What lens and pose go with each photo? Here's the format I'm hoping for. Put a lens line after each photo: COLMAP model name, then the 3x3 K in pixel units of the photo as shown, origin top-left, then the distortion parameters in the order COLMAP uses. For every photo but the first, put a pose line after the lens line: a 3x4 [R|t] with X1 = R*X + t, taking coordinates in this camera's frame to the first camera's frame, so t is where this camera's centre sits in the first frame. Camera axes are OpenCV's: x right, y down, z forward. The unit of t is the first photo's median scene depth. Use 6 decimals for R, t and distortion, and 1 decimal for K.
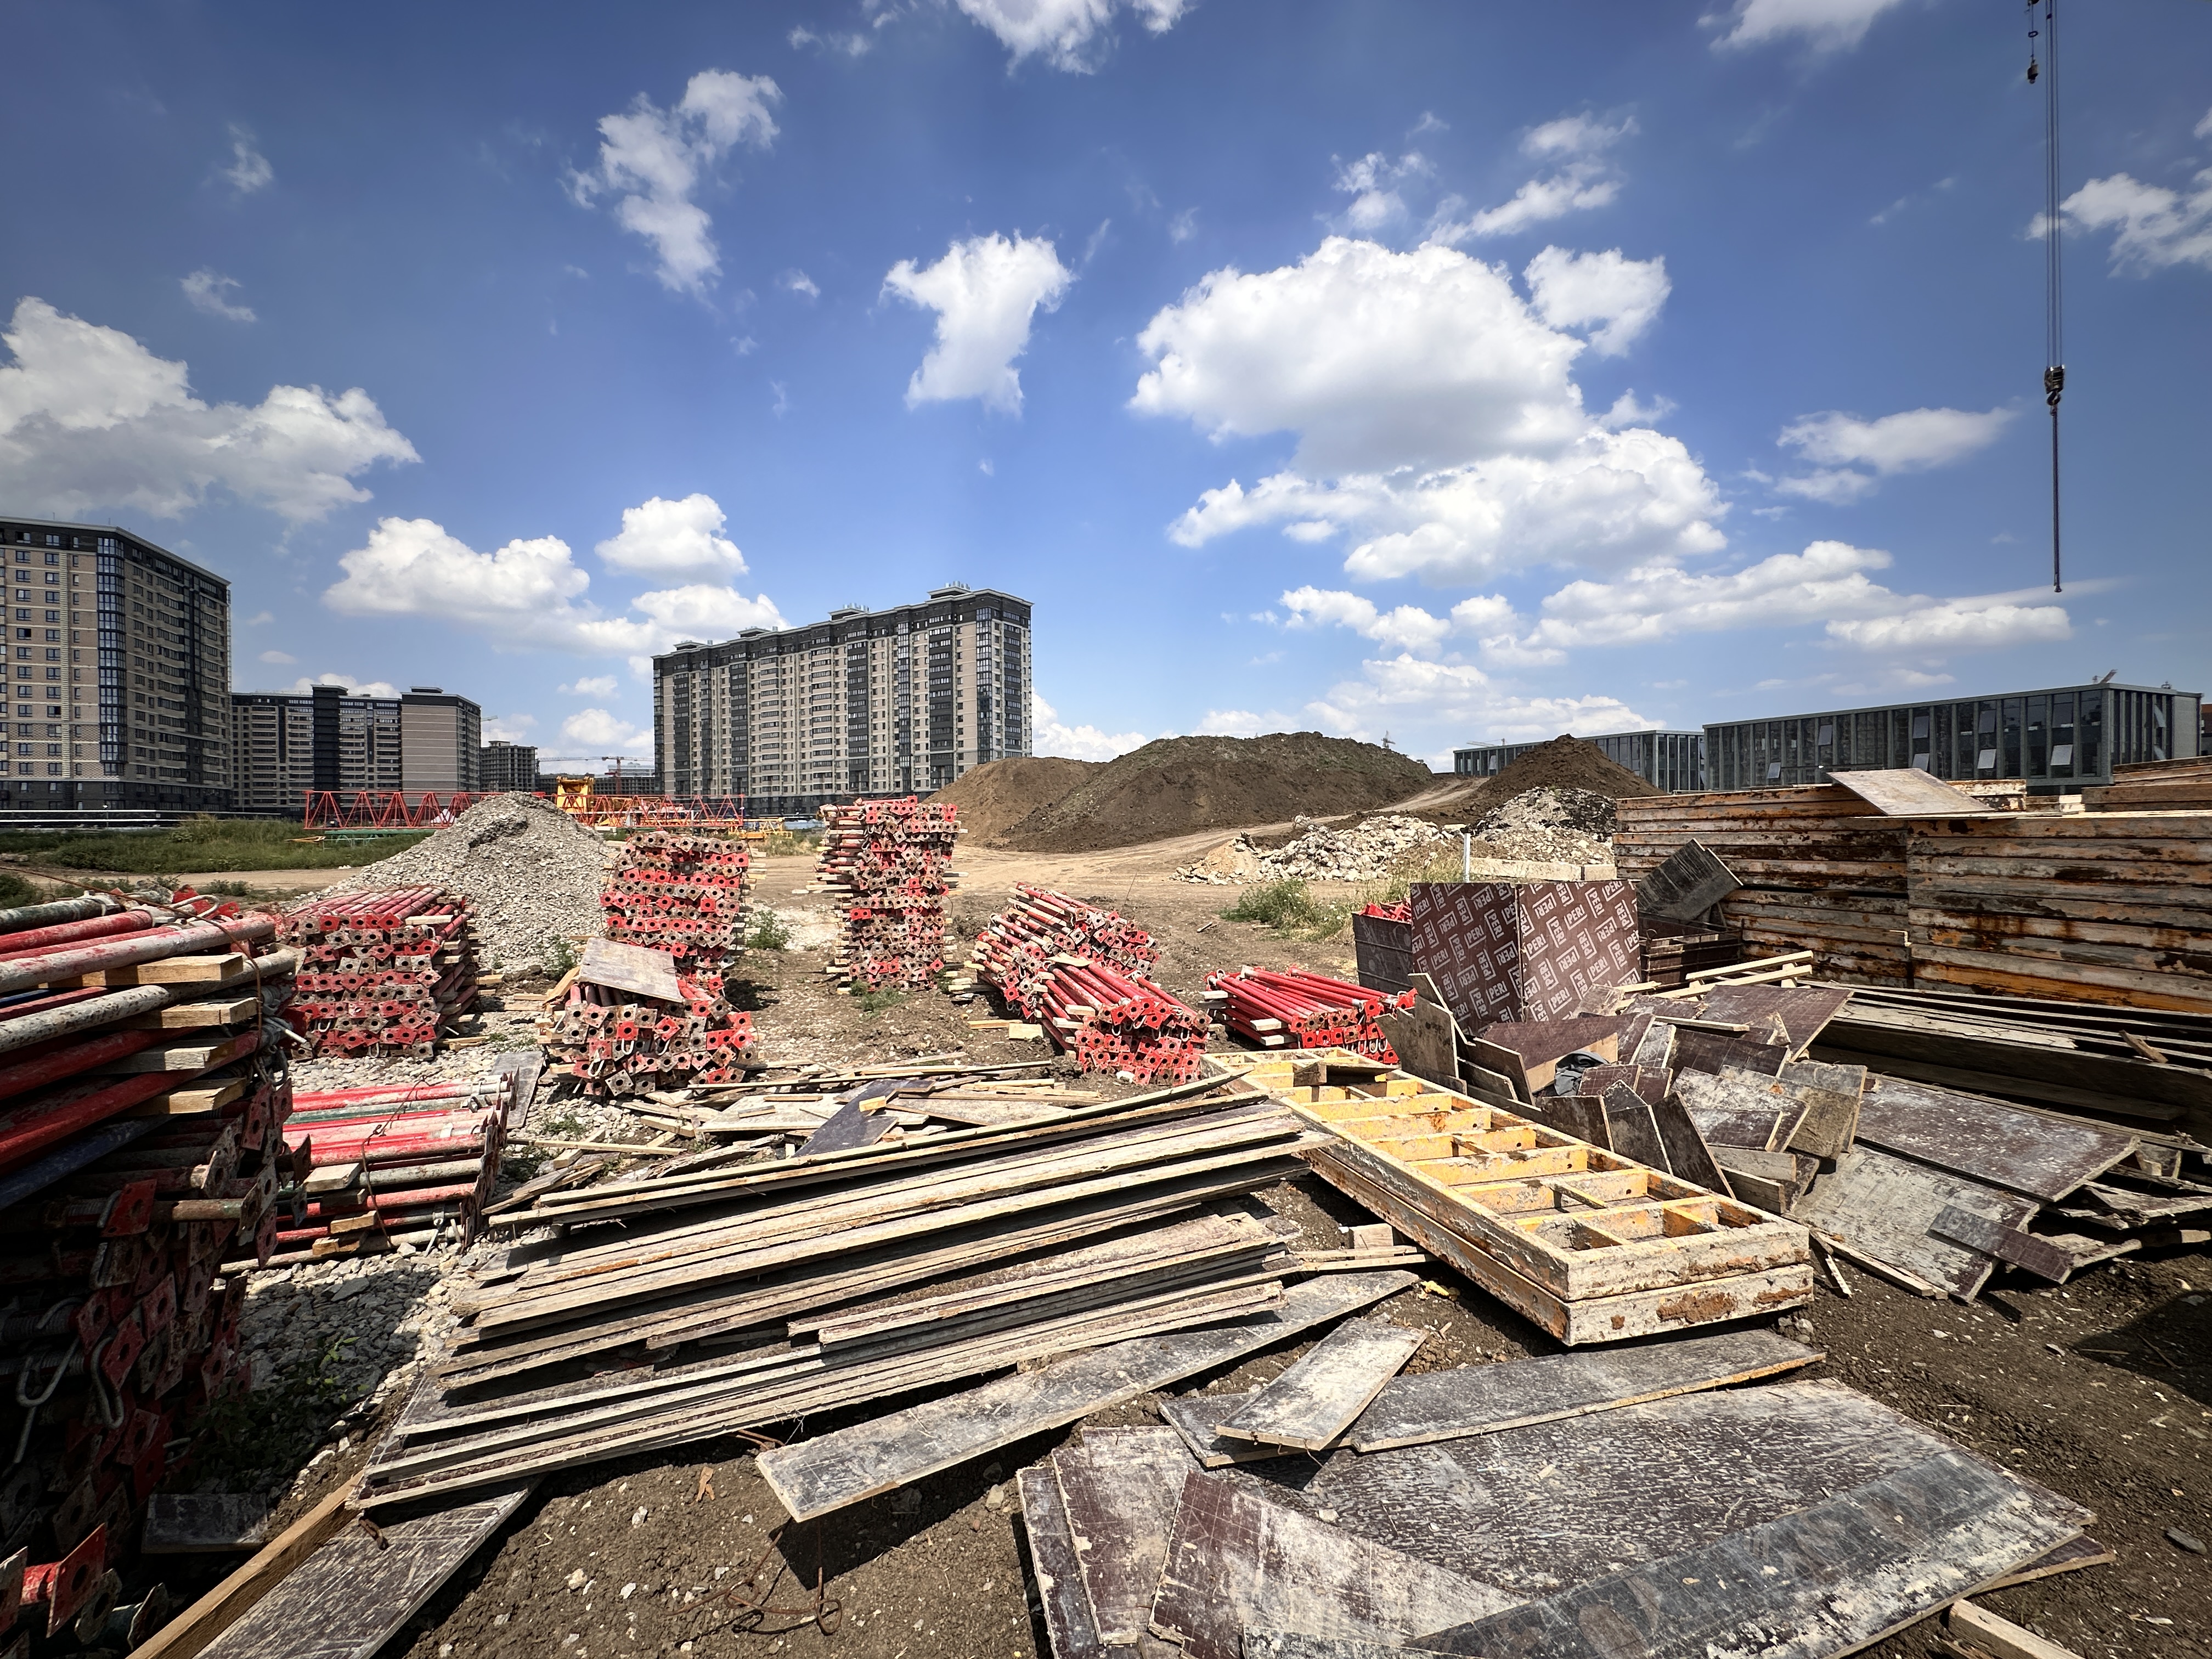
lens RADIAL K [[879.8, 0, 1114.6], [0, 879.8, 814.2], [0, 0, 1]] dist [-0.001242, -0.000036]
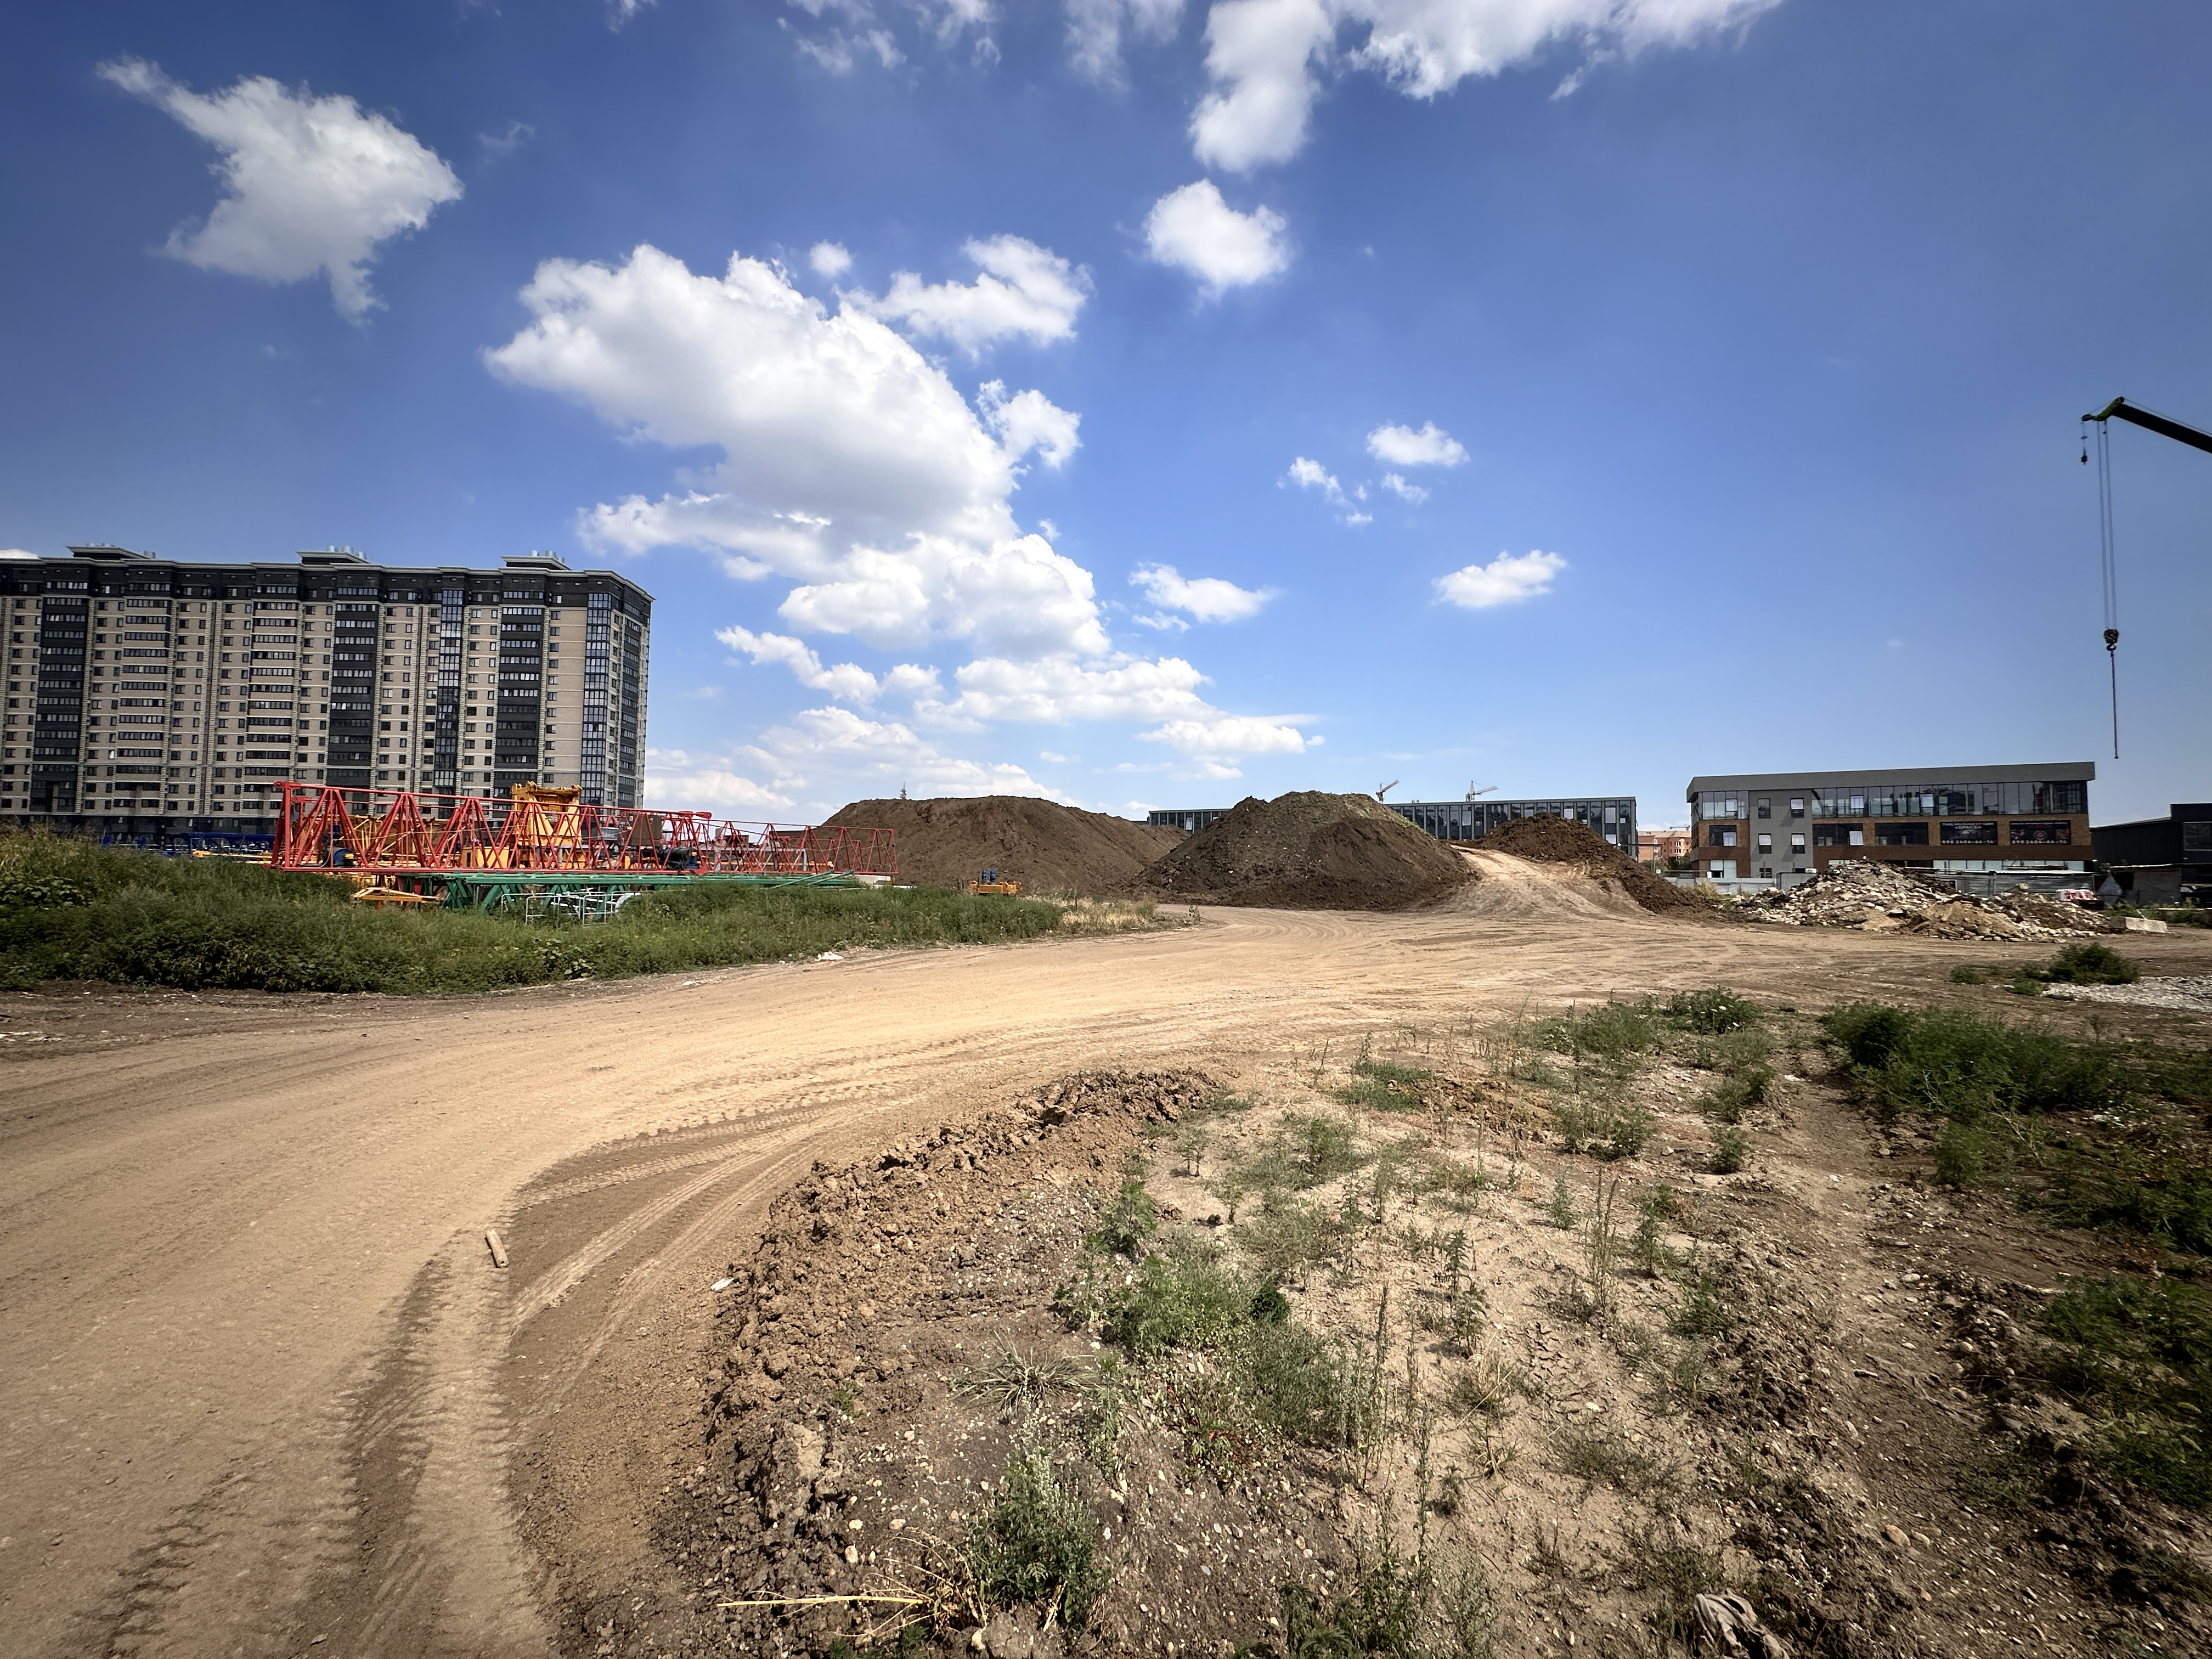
lens RADIAL K [[879.8, 0, 1114.6], [0, 879.8, 814.2], [0, 0, 1]] dist [-0.001242, -0.000036]
pose [[0.805569, 0.054541, 0.589987, -0.201374], [-0.021194, 0.997769, -0.063300, 0.003775], [-0.592123, 0.038489, 0.804928, 0.079618]]
